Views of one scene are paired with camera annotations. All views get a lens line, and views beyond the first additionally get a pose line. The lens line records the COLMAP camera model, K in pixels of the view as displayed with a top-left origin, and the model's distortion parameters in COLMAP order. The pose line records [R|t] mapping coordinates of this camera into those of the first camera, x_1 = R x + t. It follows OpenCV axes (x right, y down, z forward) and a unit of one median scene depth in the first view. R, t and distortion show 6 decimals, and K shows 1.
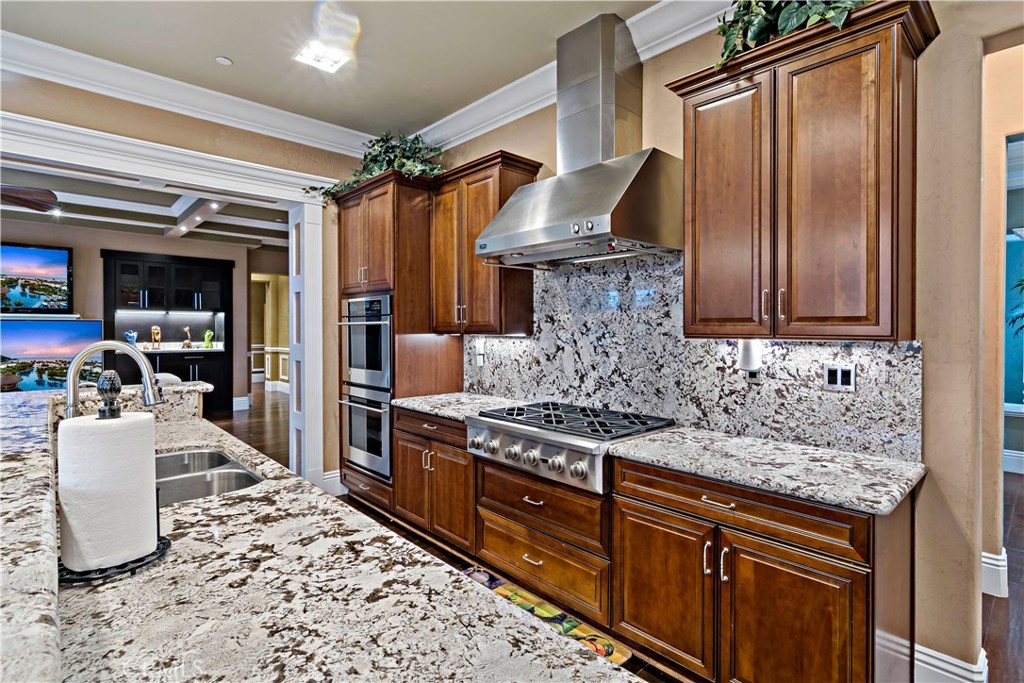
lens RADIAL K [[501.6, 0, 511.6], [0, 501.6, 338.4], [0, 0, 1]] dist [0.002739, 0.002048]
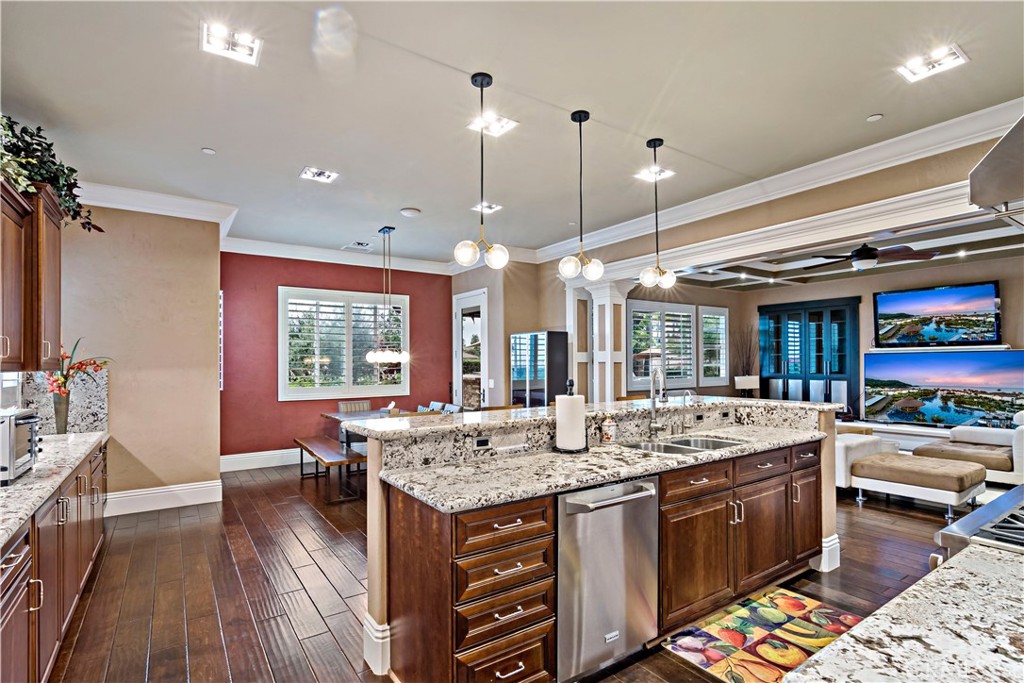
lens RADIAL K [[501.6, 0, 496.4], [0, 501.6, 364.8], [0, 0, 1]] dist [0.002739, 0.002048]
pose [[-0.165527, 0.007013, -0.986180, 0.630430], [-0.013884, 0.999859, 0.009440, -0.007655], [0.986108, 0.015254, -0.165406, 0.356063]]
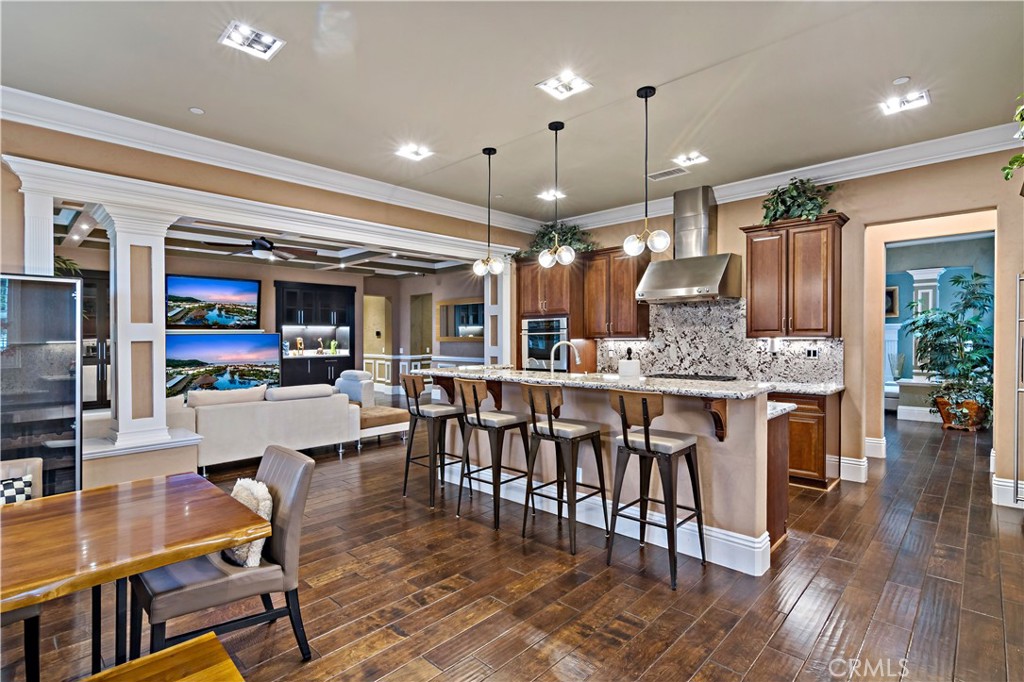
lens RADIAL K [[501.6, 0, 510.2], [0, 501.6, 358.2], [0, 0, 1]] dist [0.002739, 0.002048]
pose [[0.997647, -0.015754, 0.066729, -0.599191], [0.014187, 0.999614, 0.023888, 0.013831], [-0.067080, -0.022885, 0.997485, -0.821802]]
